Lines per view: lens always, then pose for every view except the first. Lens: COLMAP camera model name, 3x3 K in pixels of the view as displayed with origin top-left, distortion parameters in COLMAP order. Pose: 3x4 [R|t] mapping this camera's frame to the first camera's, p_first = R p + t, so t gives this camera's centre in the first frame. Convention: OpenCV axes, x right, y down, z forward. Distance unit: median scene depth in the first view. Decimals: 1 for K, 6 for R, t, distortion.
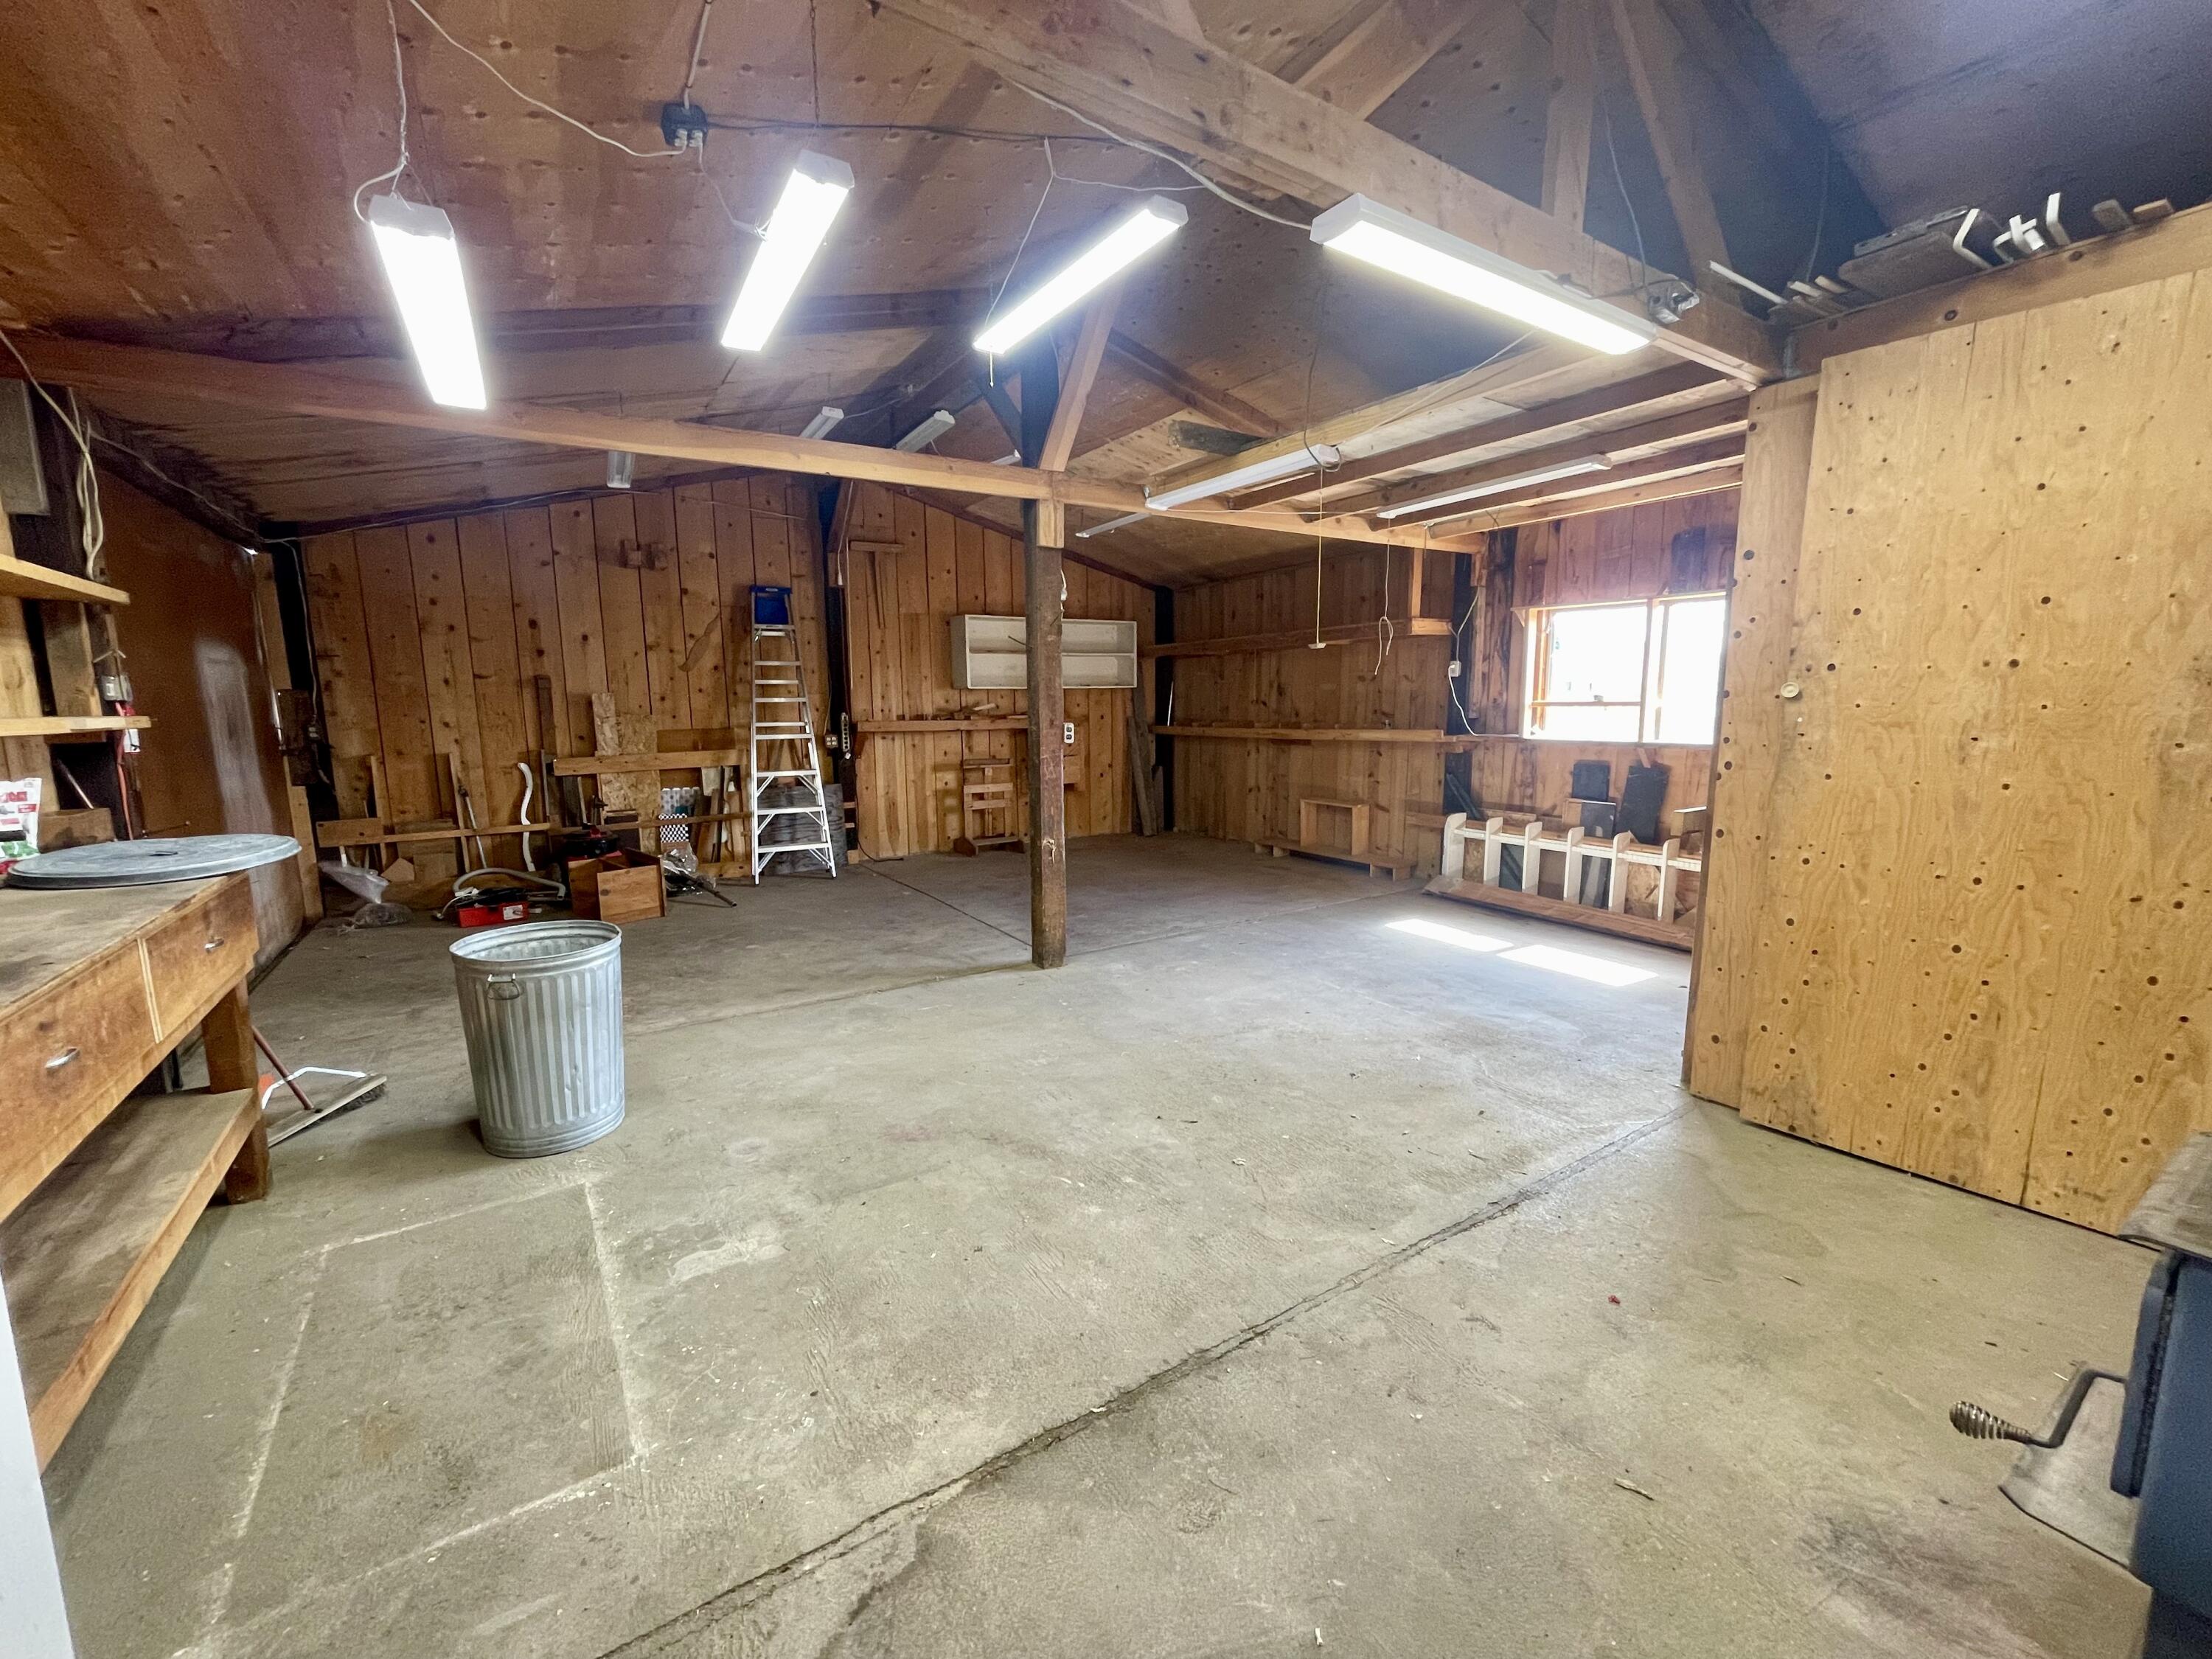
lens RADIAL K [[884.4, 0, 1097.1], [0, 884.4, 833.4], [0, 0, 1]] dist [0.005397, -0.000341]
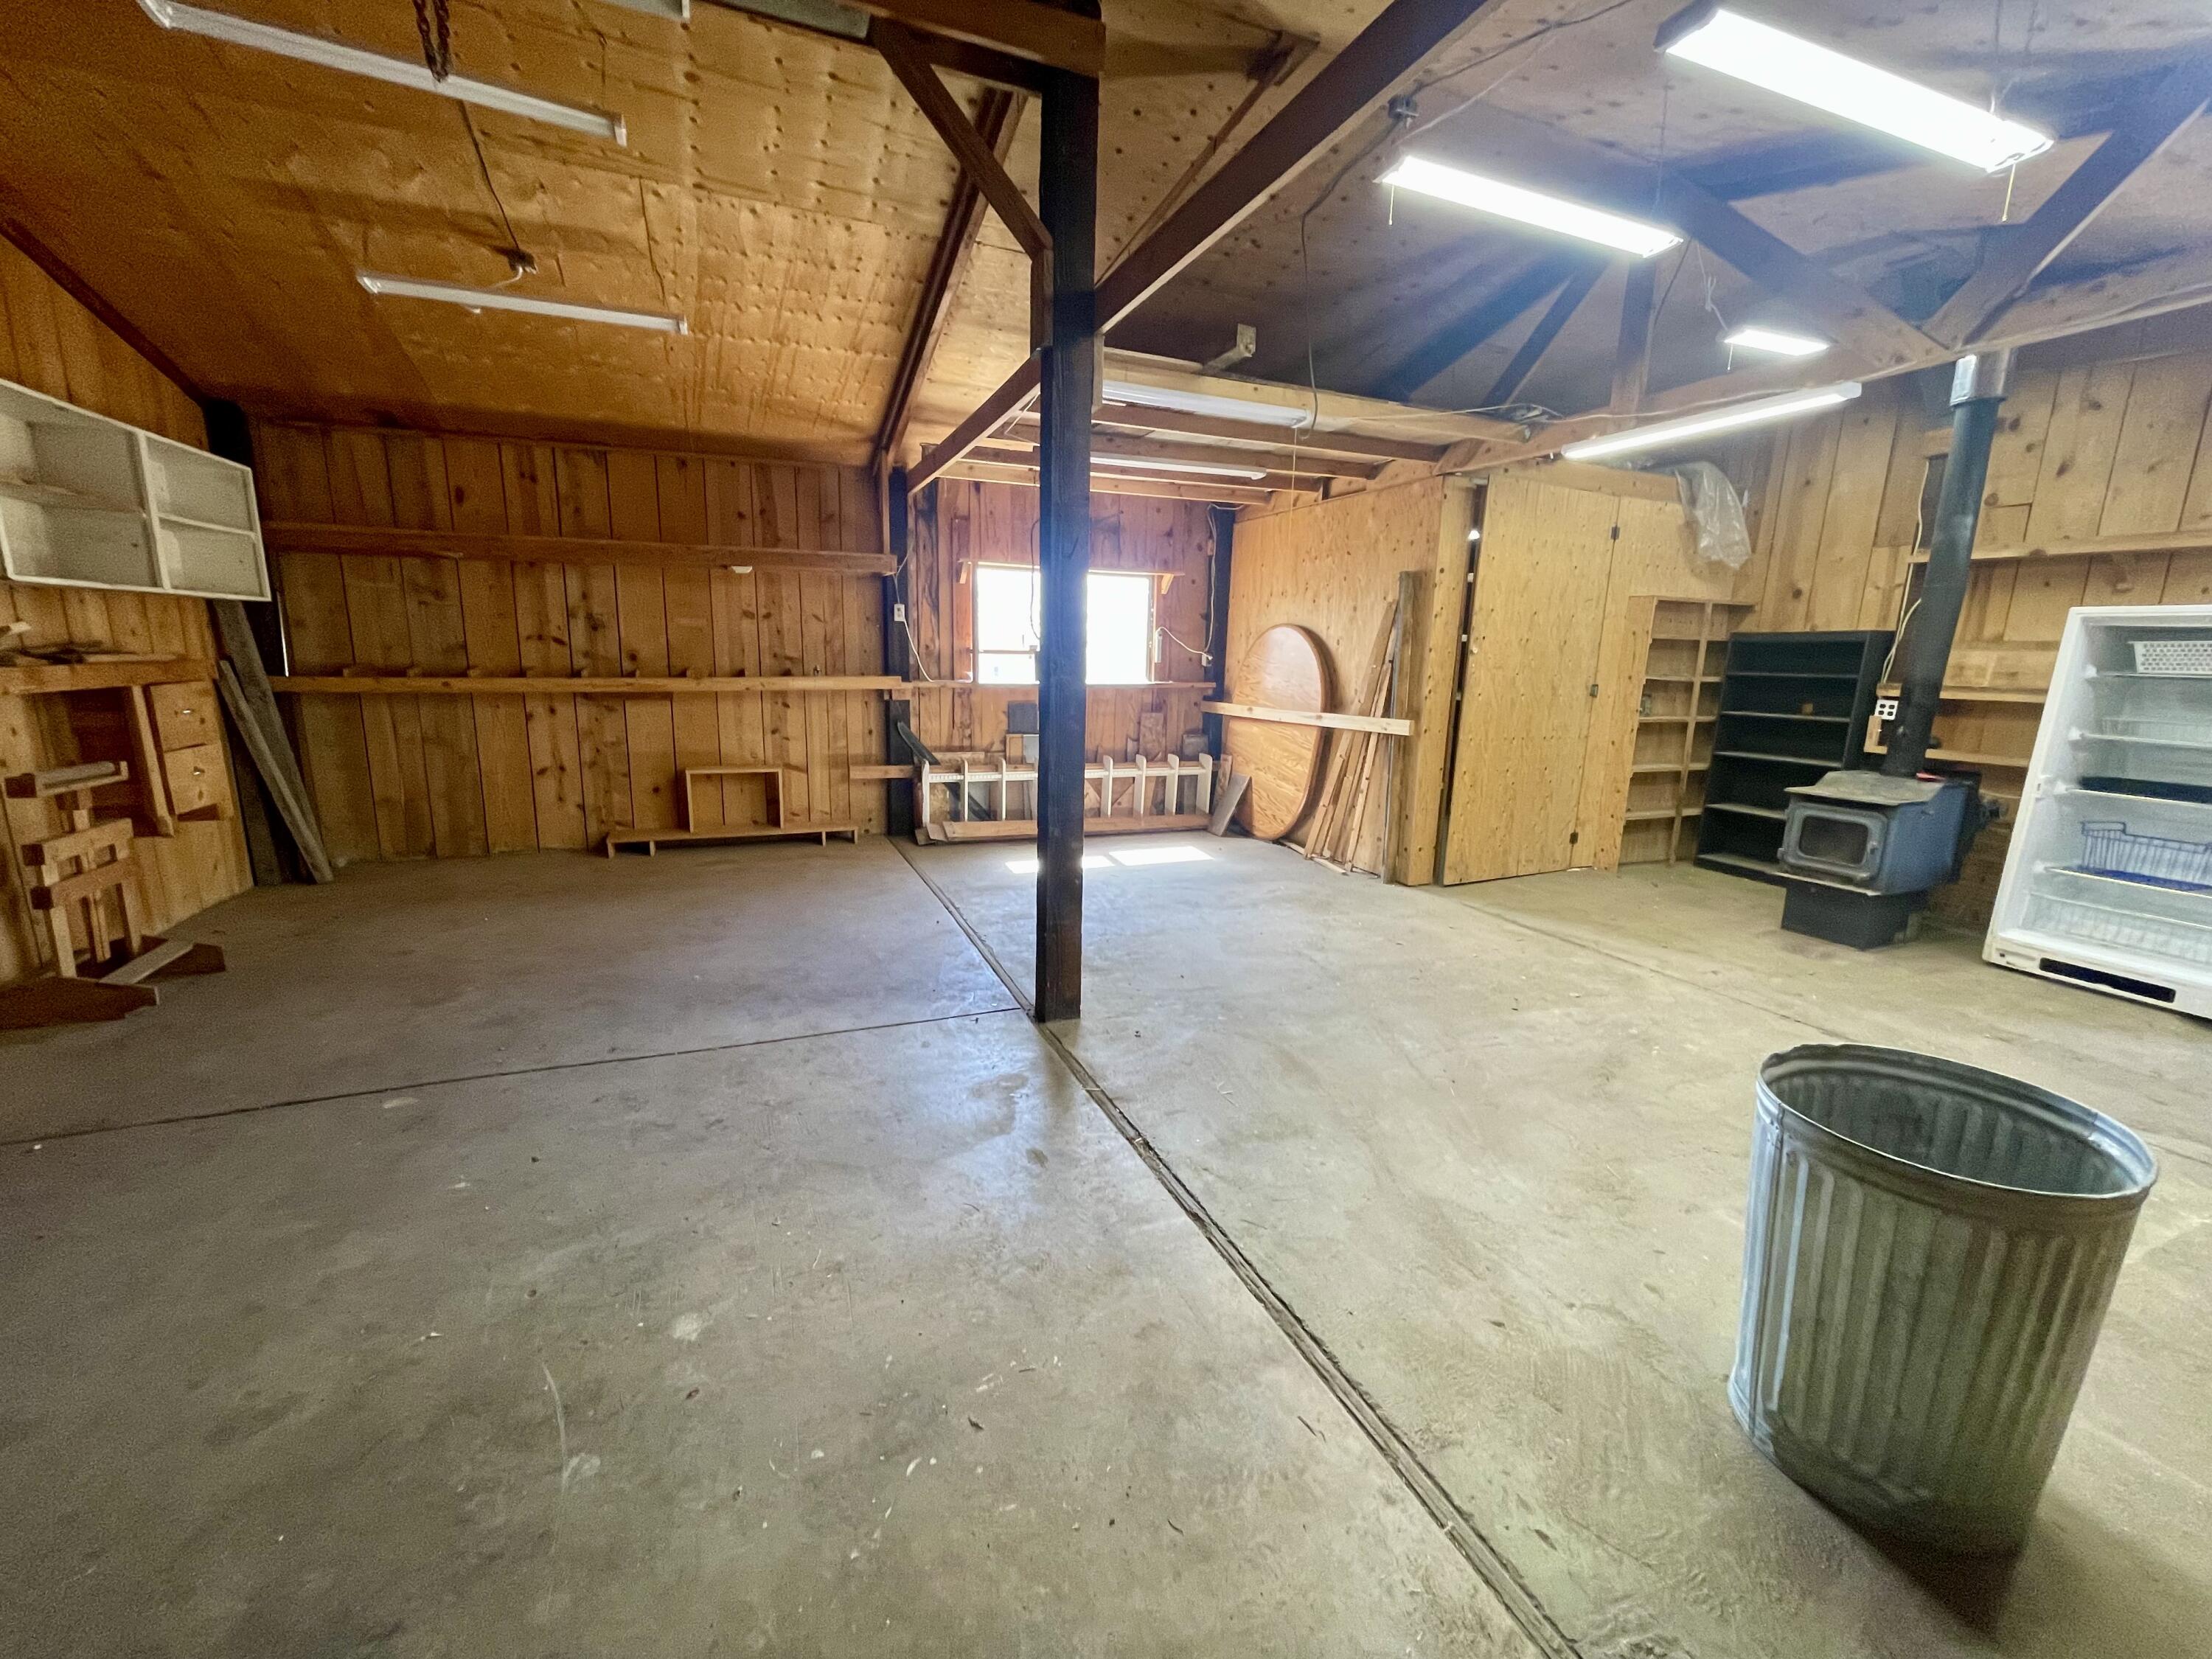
lens RADIAL K [[884.4, 0, 1097.1], [0, 884.4, 833.4], [0, 0, 1]] dist [0.005397, -0.000341]
pose [[0.182566, -0.184071, 0.965809, -0.577314], [0.125141, 0.978680, 0.162868, -0.085951], [-0.975197, 0.091128, 0.201709, 0.661597]]
